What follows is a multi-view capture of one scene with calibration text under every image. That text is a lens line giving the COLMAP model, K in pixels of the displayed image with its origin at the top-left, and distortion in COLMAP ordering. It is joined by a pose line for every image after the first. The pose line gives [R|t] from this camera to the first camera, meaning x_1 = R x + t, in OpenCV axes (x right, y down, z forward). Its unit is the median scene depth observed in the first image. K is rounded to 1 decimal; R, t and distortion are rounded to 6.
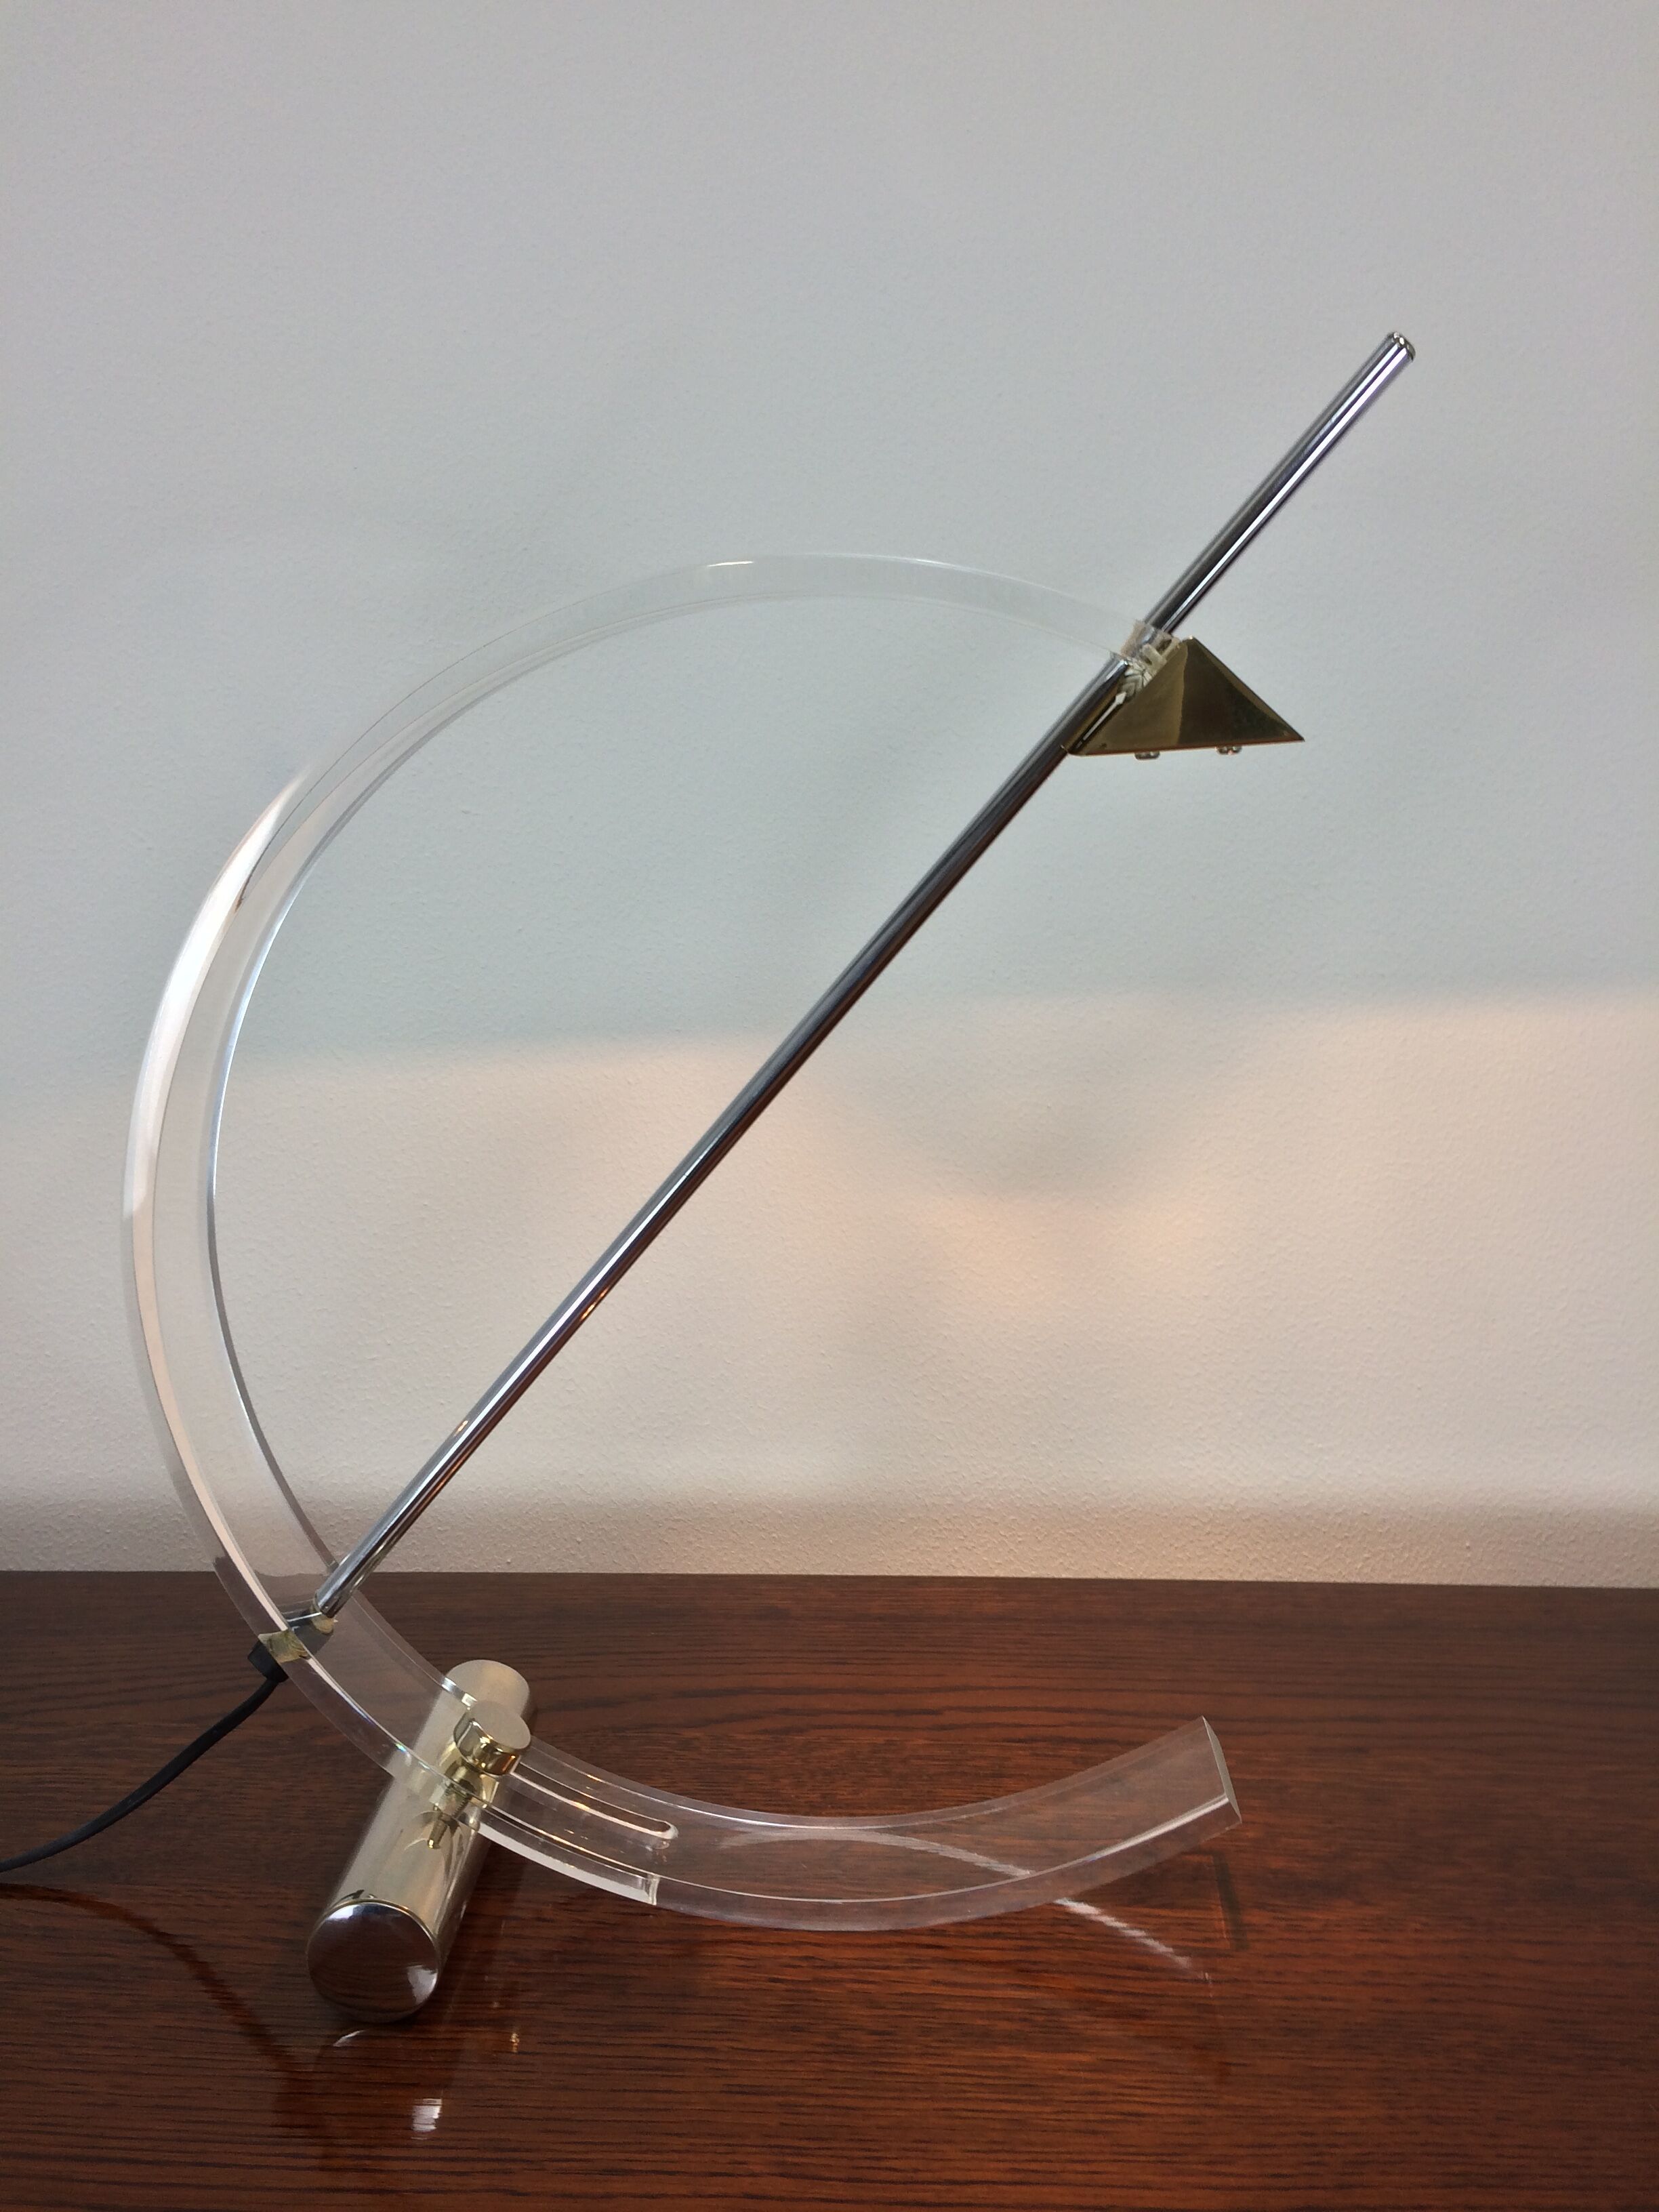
lens RADIAL K [[1872.8, 0, 811.4], [0, 1872.8, 1111.3], [0, 0, 1]] dist [-0.003057, -0.062575]
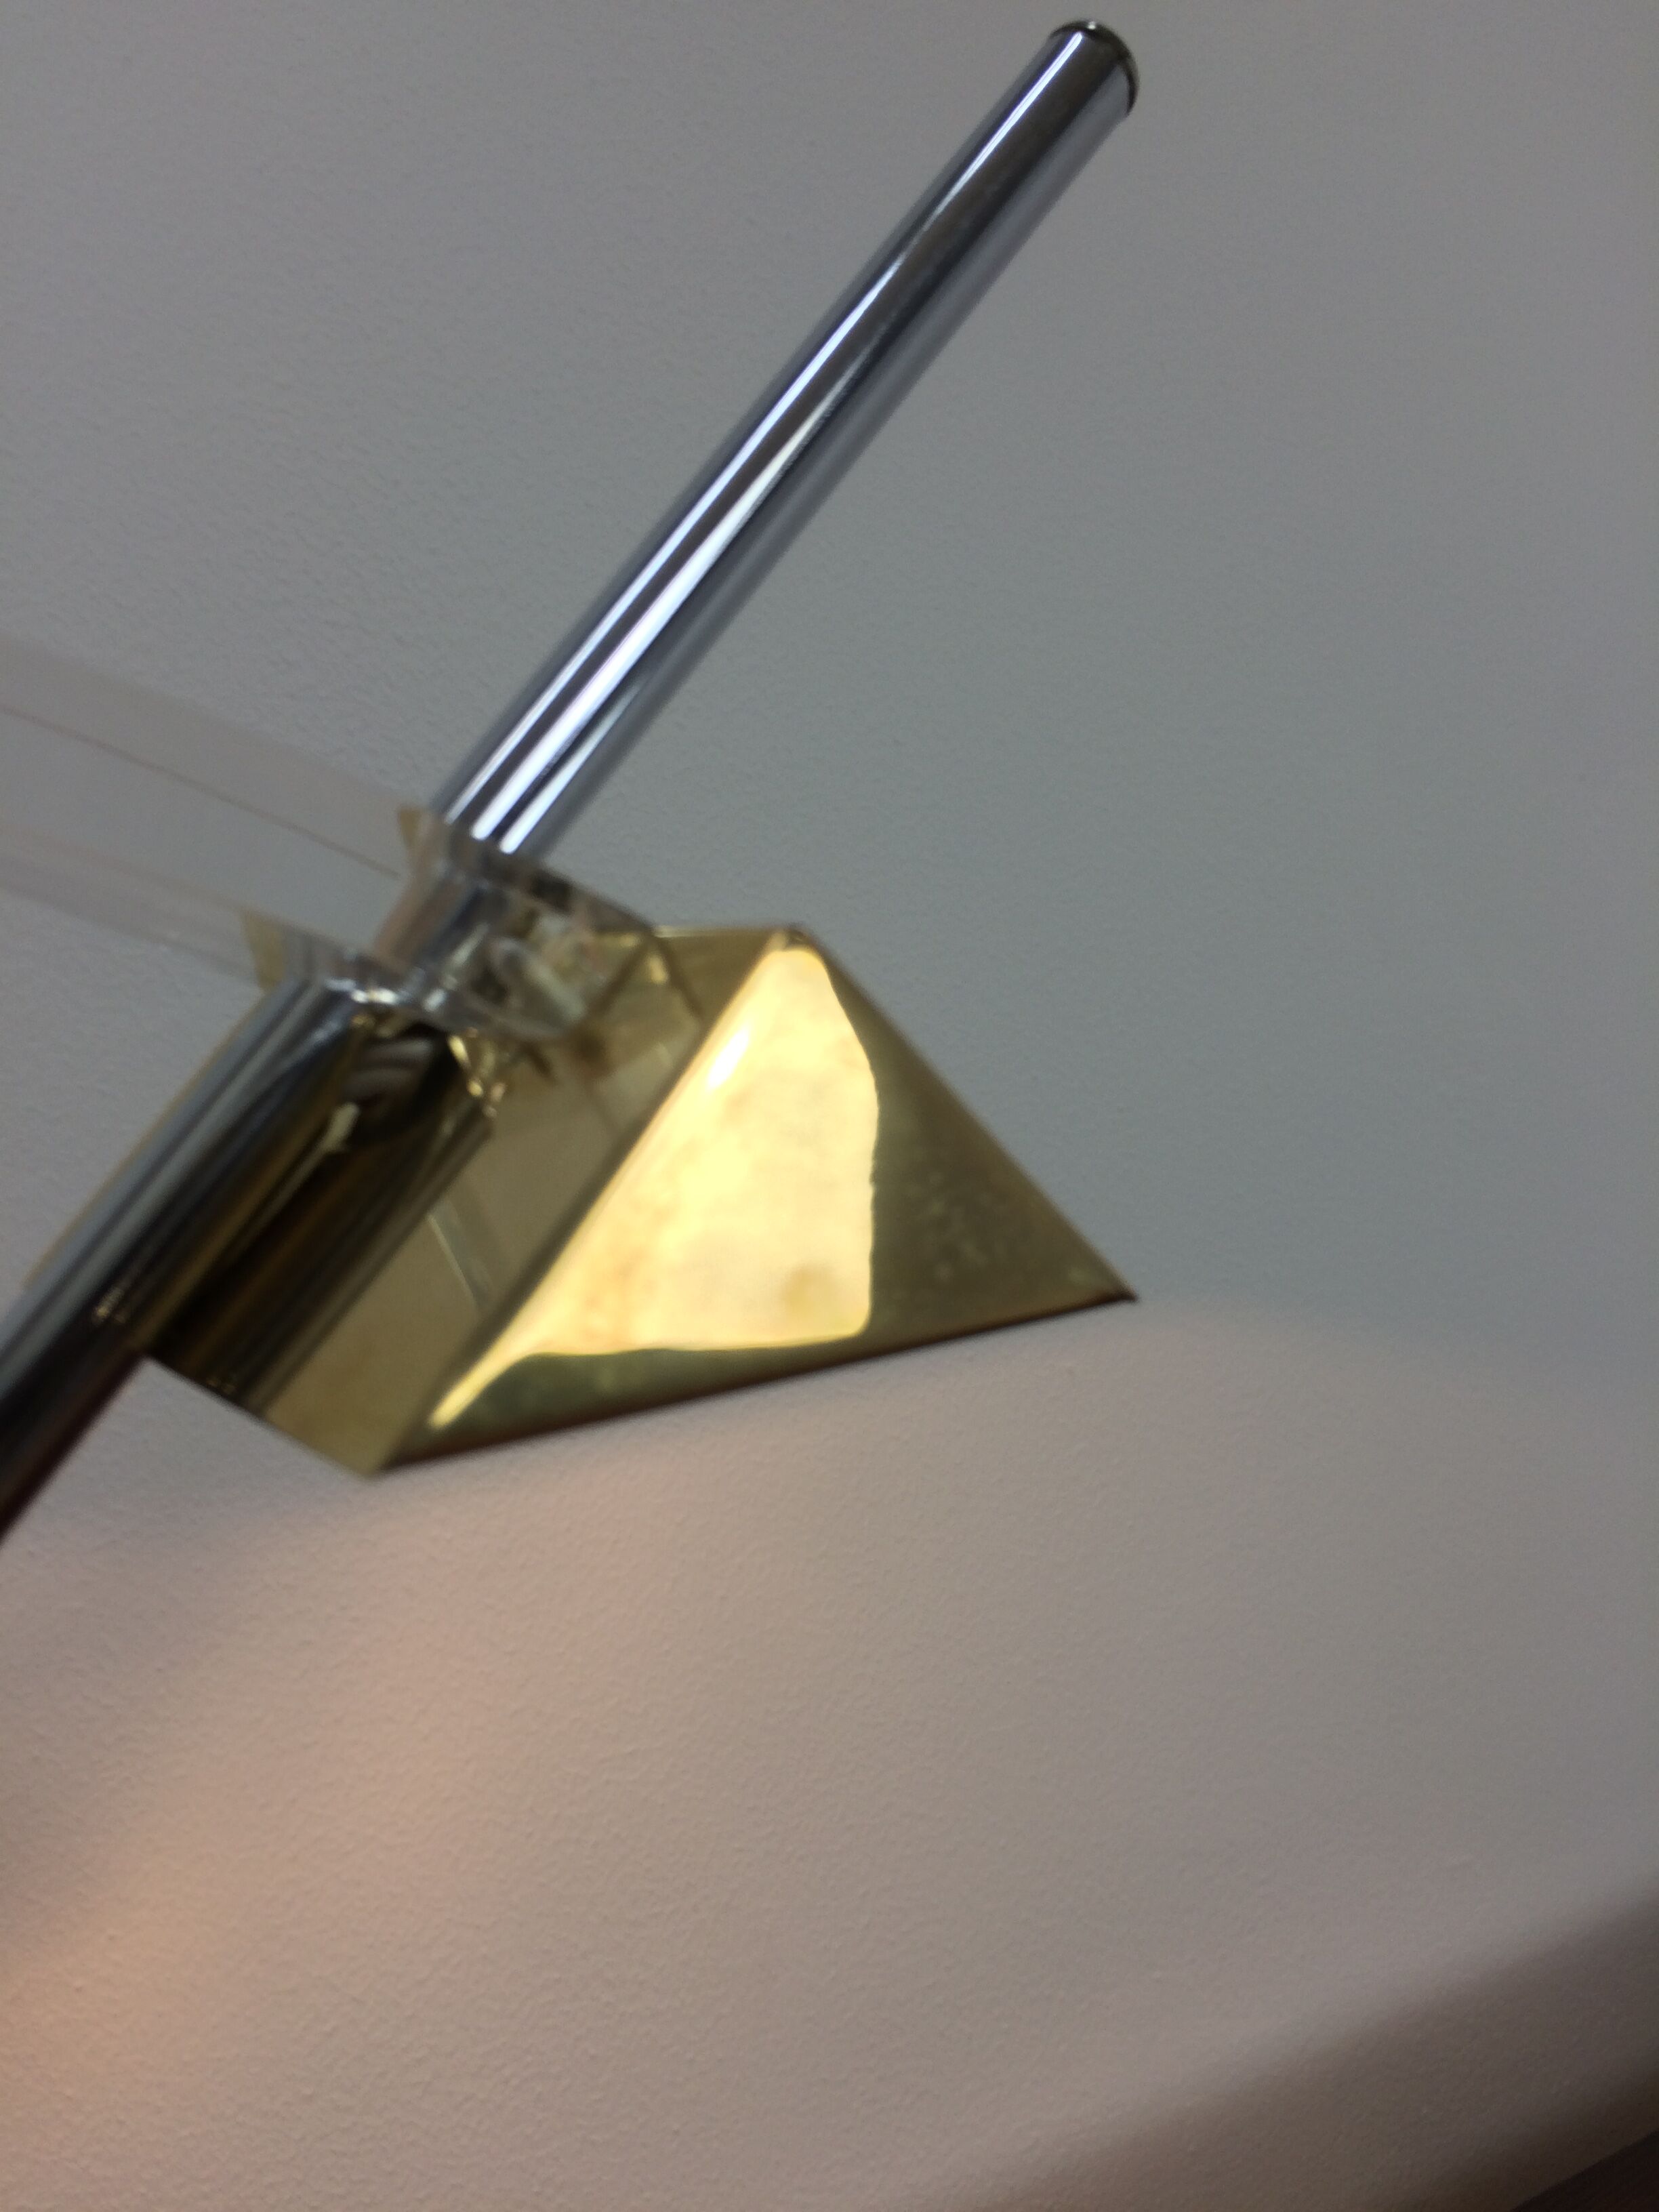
lens RADIAL K [[1872.8, 0, 811.4], [0, 1872.8, 1111.3], [0, 0, 1]] dist [-0.003057, -0.062575]
pose [[0.826039, -0.039142, 0.562252, 0.066415], [0.092357, 0.993501, -0.066525, -0.176419], [-0.555994, 0.106880, 0.824286, 0.664127]]
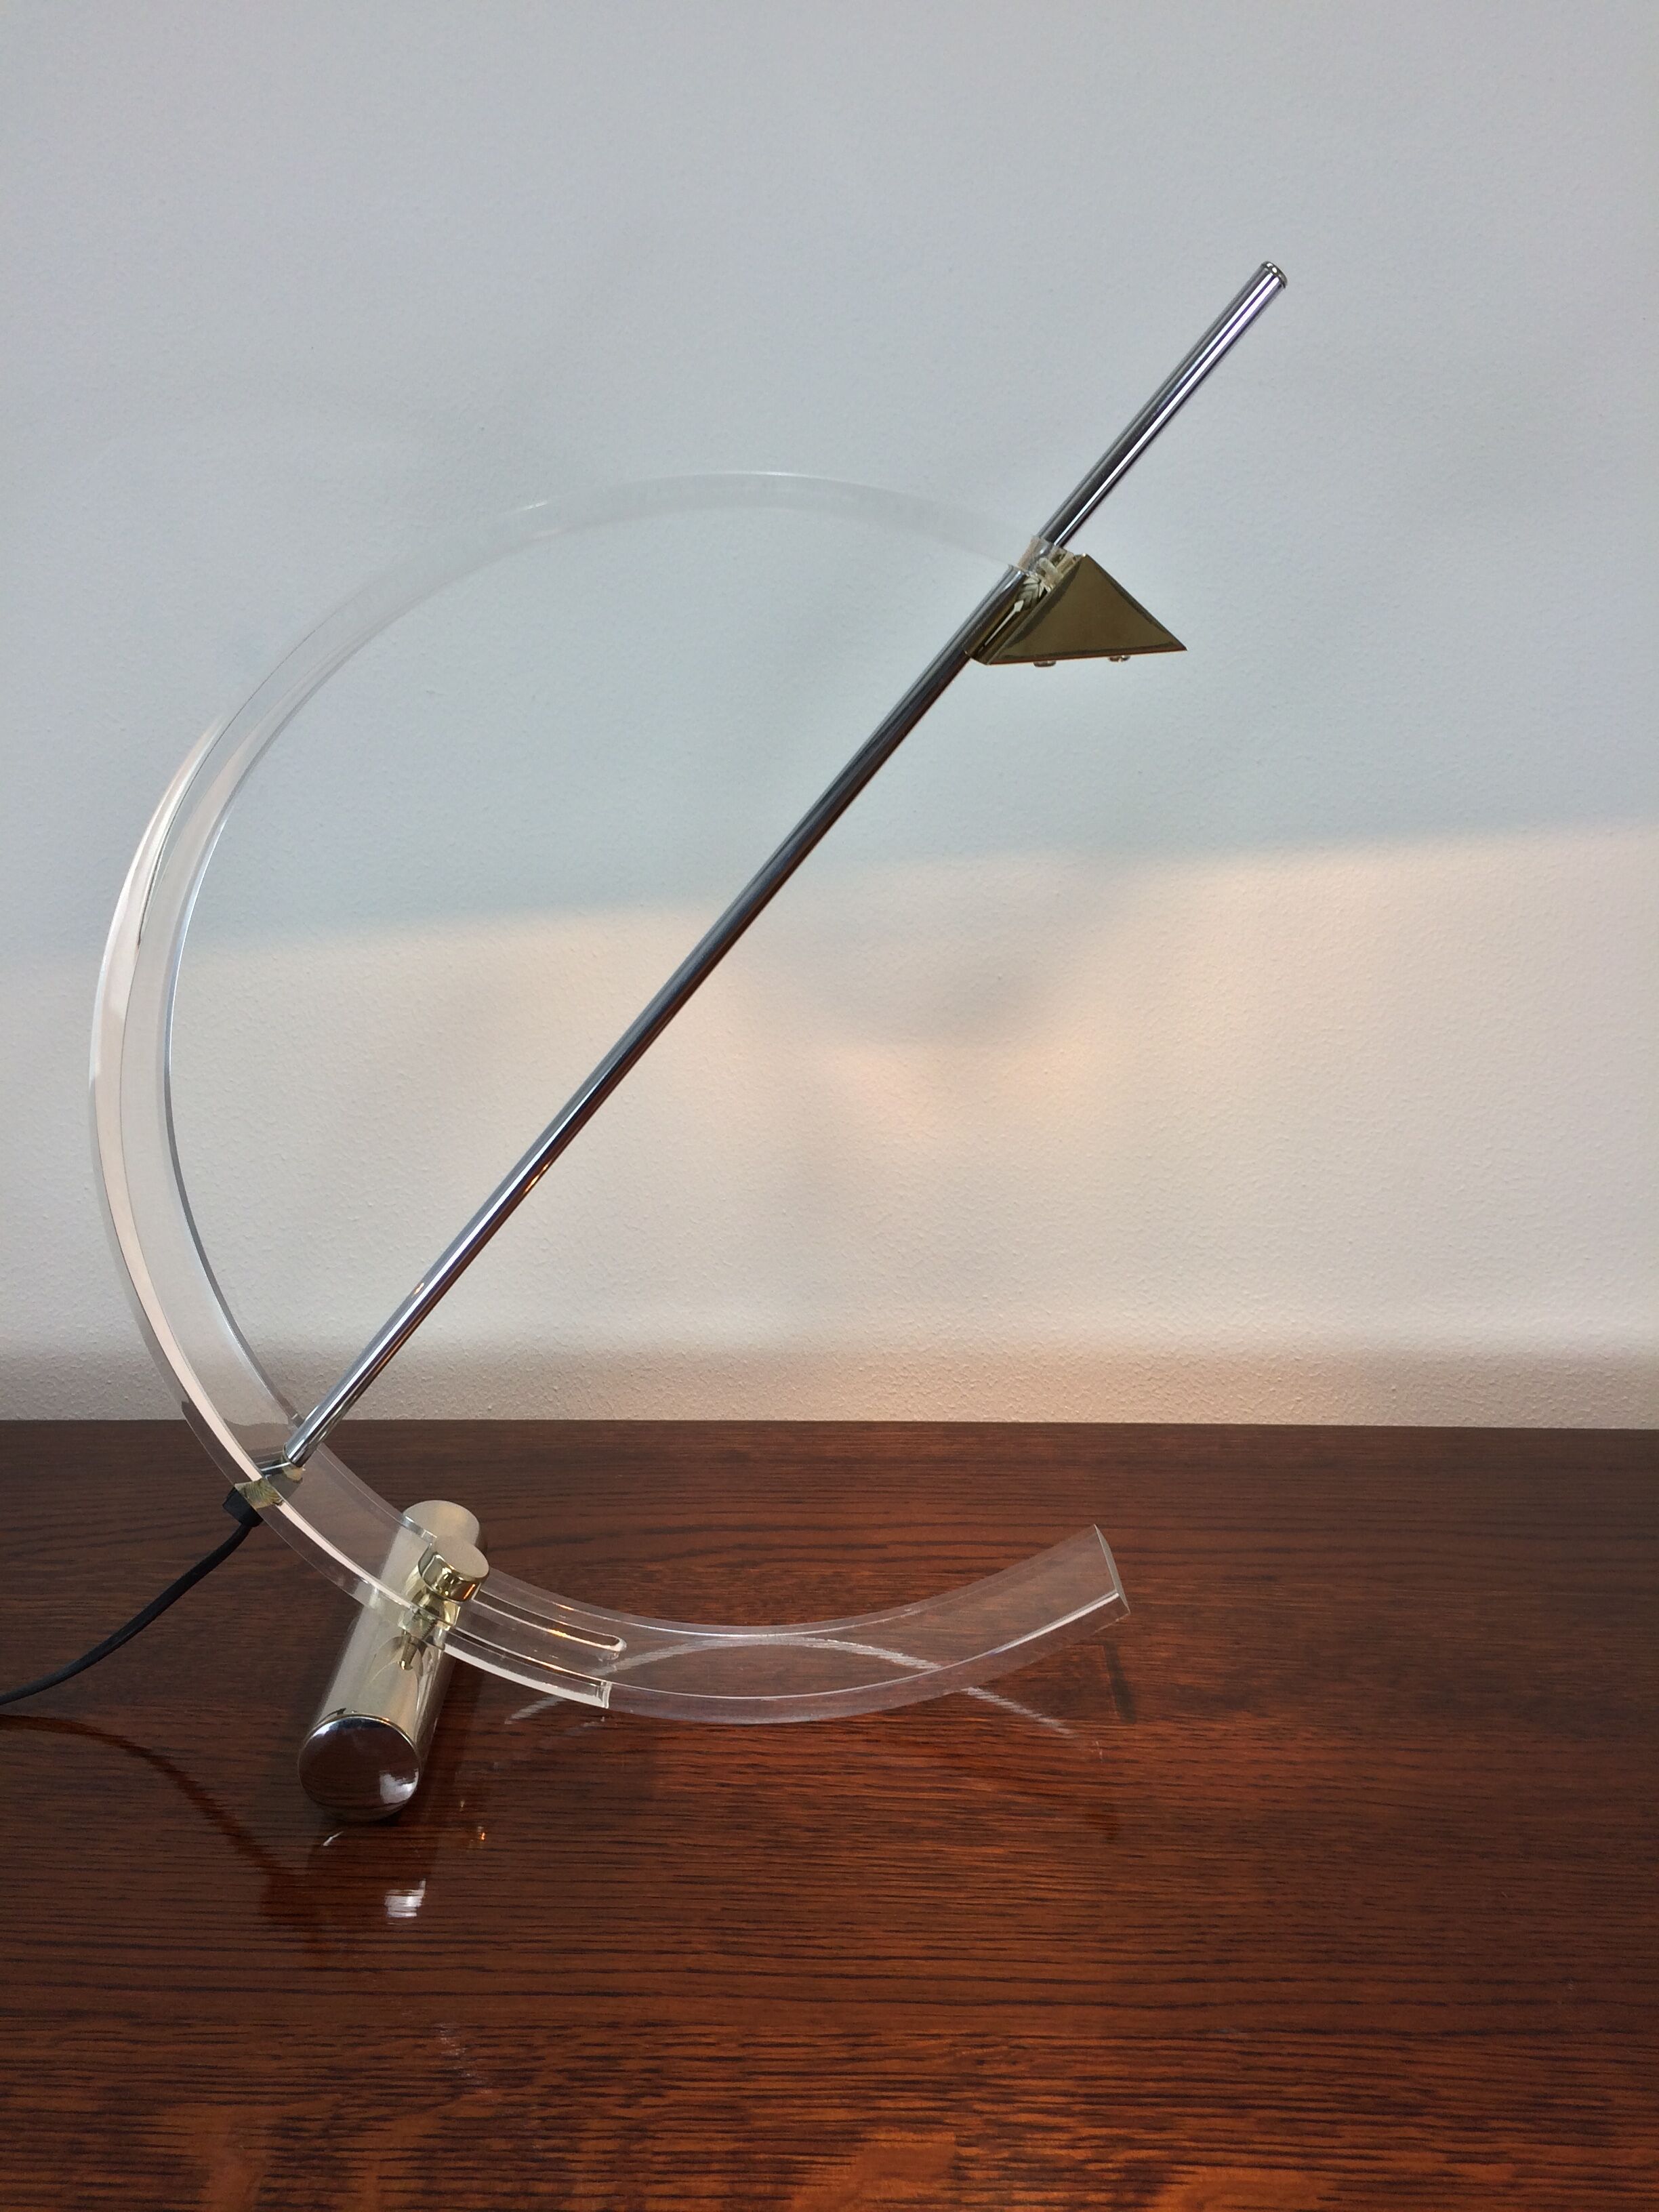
lens RADIAL K [[1923.0, 0, 829.5], [0, 1923.0, 1106.0], [0, 0, 1]] dist [-0.035255, -0.001622]
pose [[0.999970, -0.006031, -0.004920, 0.054418], [0.006411, 0.996668, 0.081312, -0.024792], [0.004413, -0.081341, 0.996677, -0.094397]]
